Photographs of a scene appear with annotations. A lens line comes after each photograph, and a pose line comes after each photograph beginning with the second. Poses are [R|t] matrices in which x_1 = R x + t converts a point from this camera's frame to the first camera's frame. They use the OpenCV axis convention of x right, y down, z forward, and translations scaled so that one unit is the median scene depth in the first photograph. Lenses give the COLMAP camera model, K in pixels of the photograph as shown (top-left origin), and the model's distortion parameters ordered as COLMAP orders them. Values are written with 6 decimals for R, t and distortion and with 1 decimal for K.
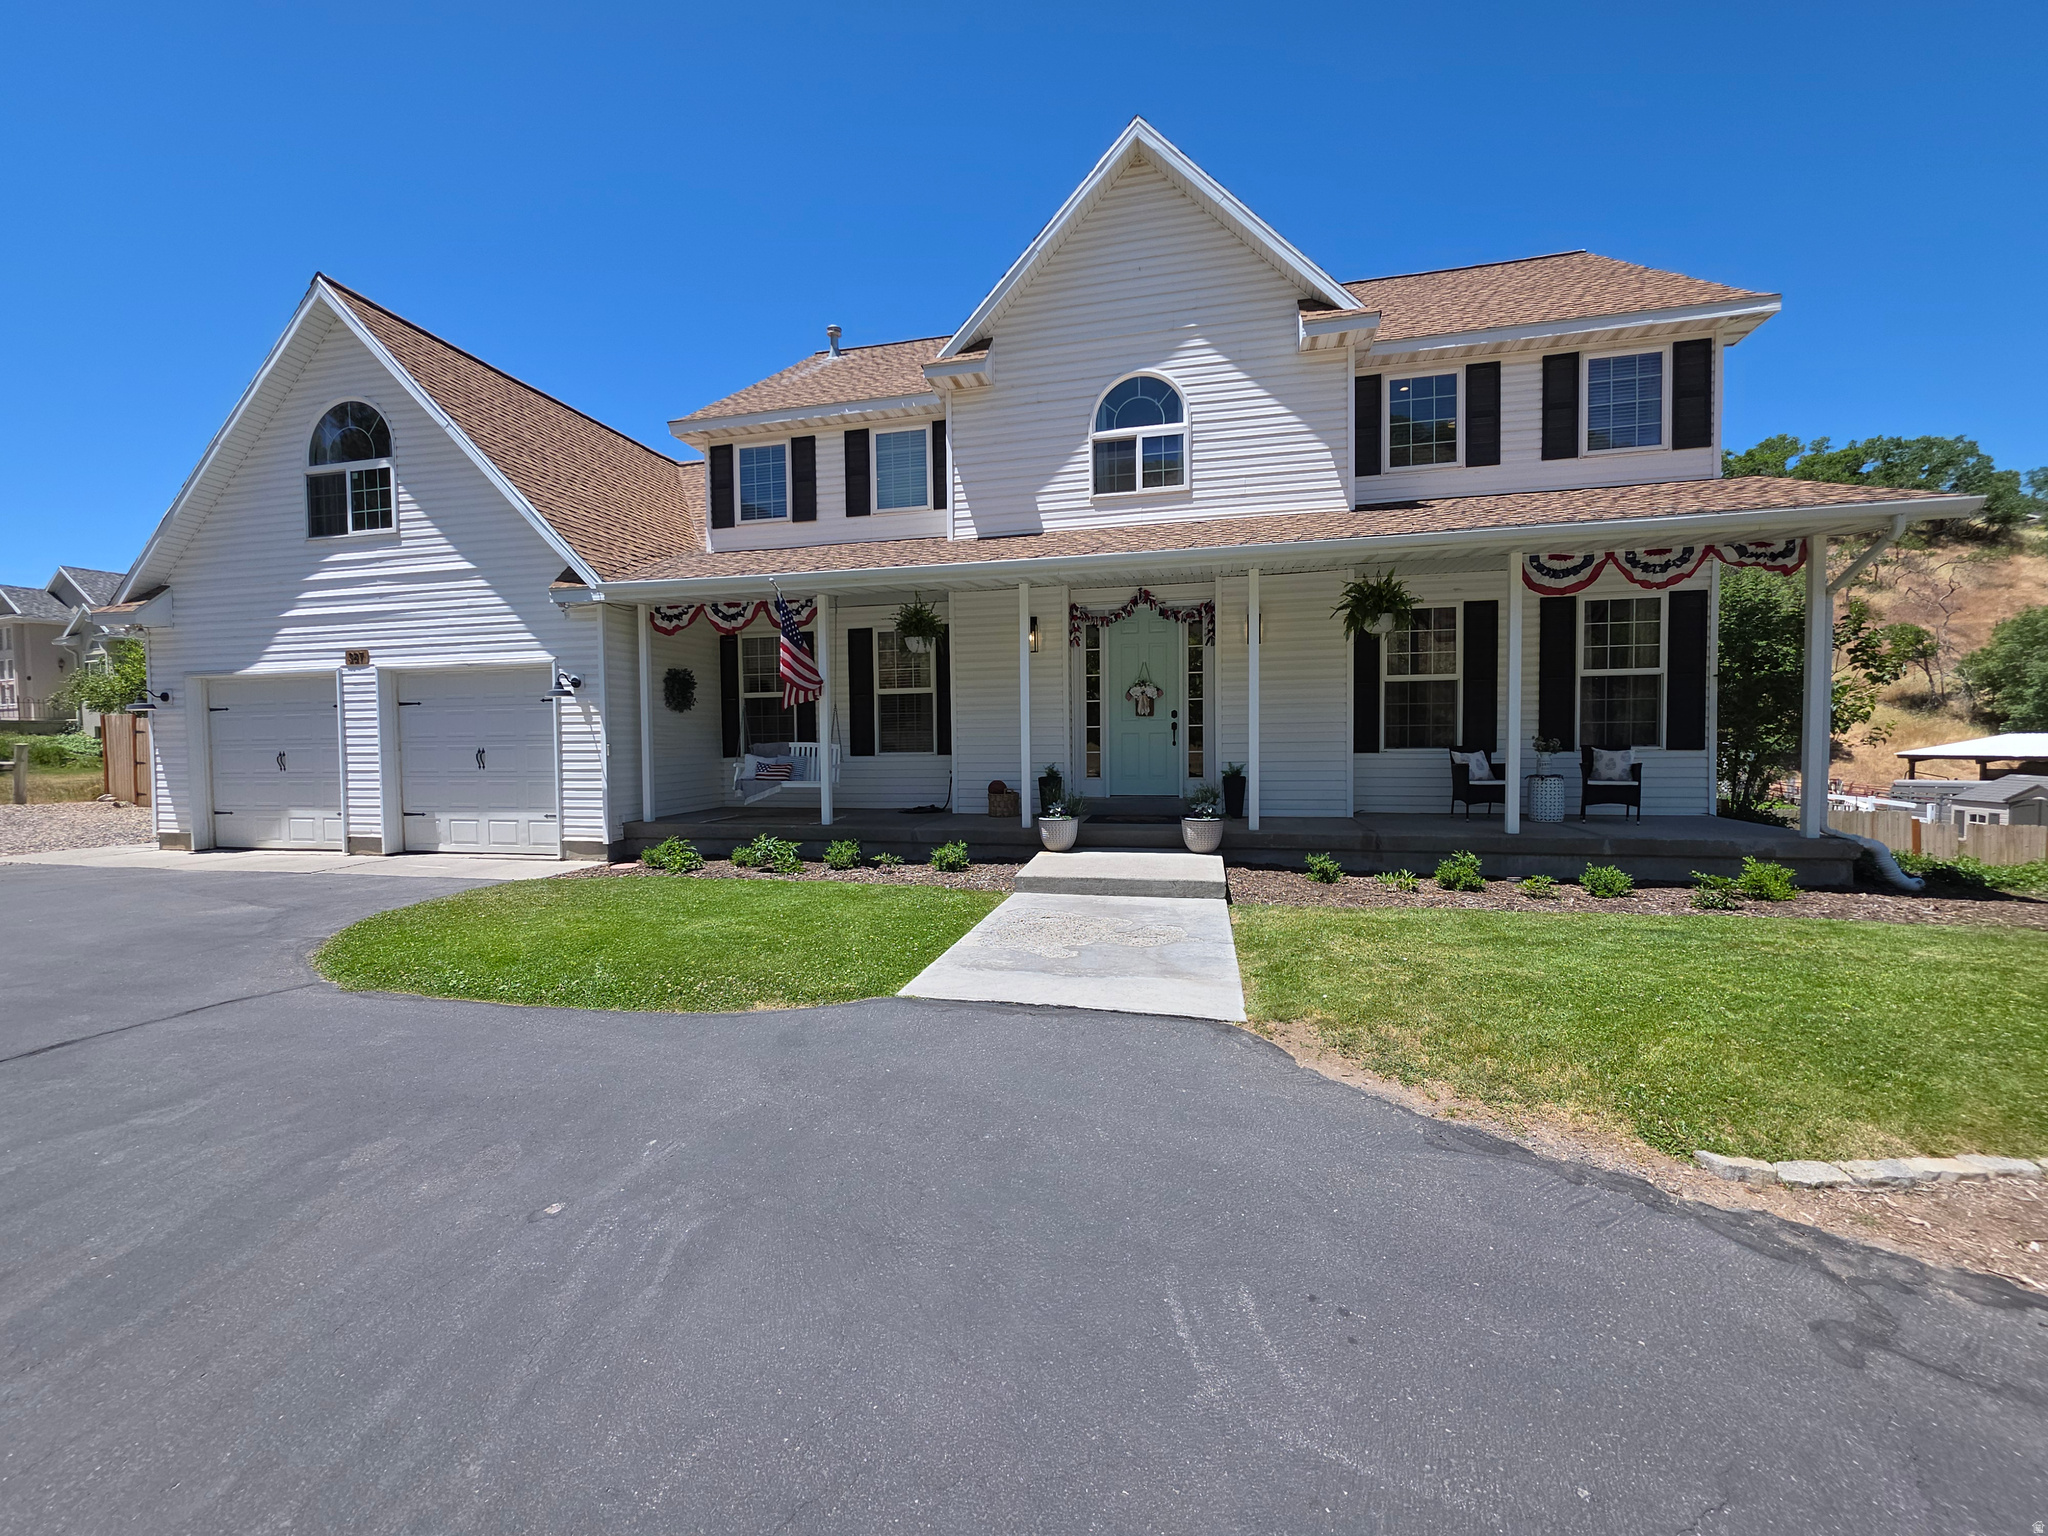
lens RADIAL K [[819.3, 0, 1018.3], [0, 819.3, 767.4], [0, 0, 1]] dist [0.001062, -0.000354]
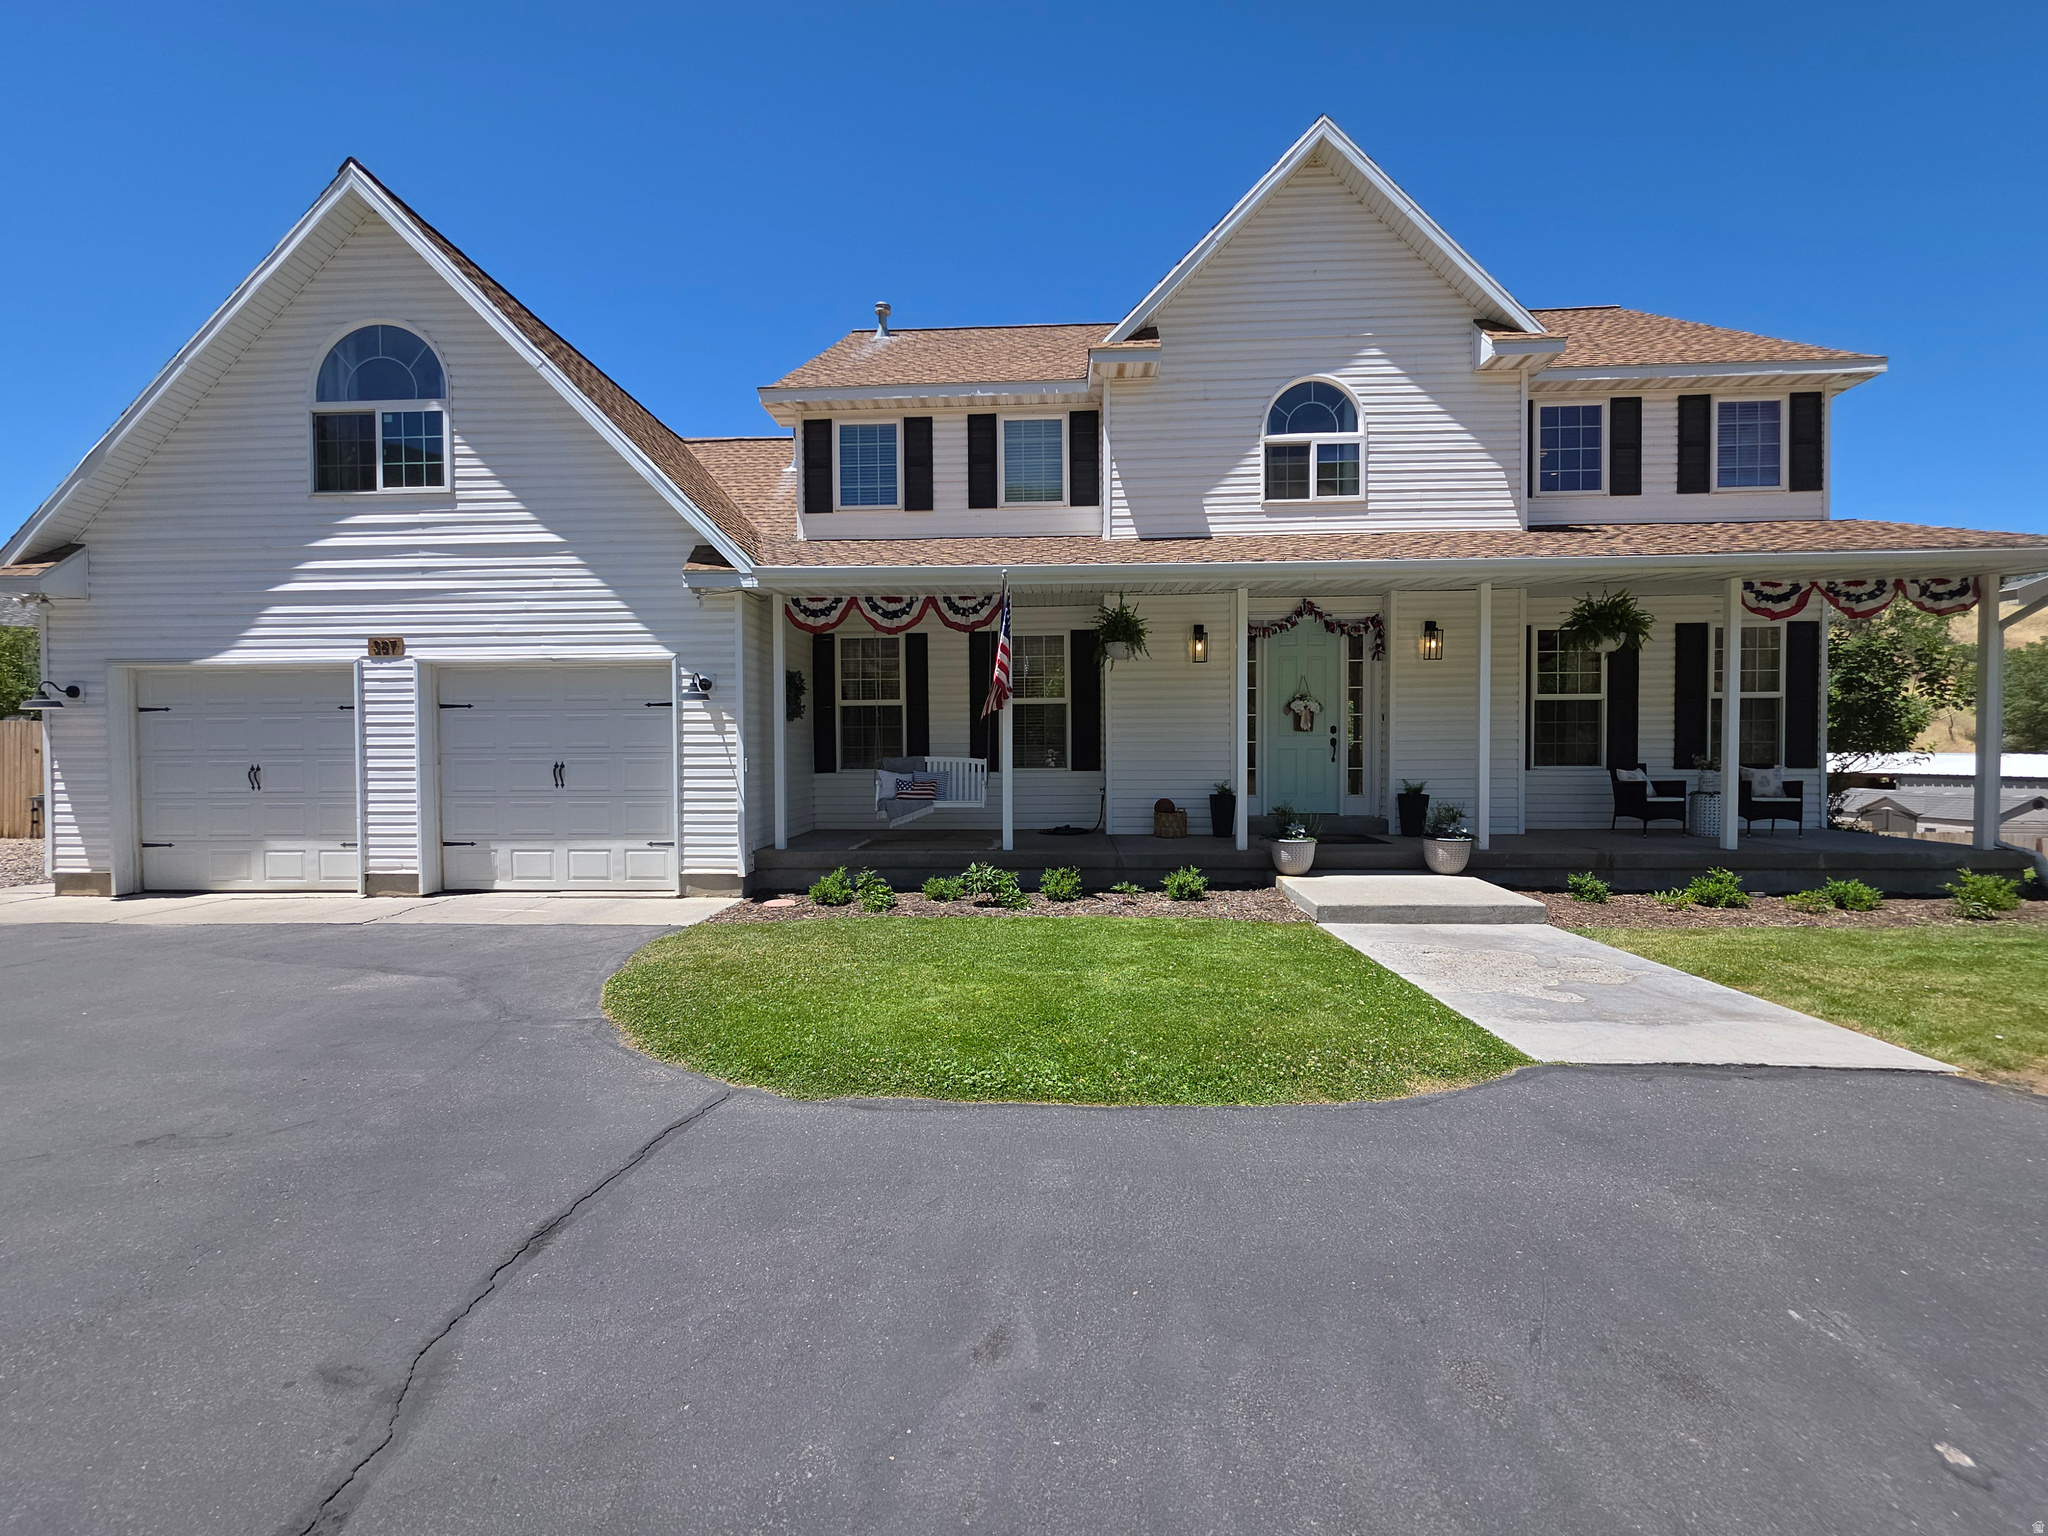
lens RADIAL K [[819.3, 0, 1023.9], [0, 819.3, 766.4], [0, 0, 1]] dist [0.001062, -0.000354]
pose [[0.983019, 0.002883, 0.183483, -0.371497], [0.000393, 0.999841, -0.017820, -0.004589], [-0.183505, 0.017590, 0.982861, 0.119691]]
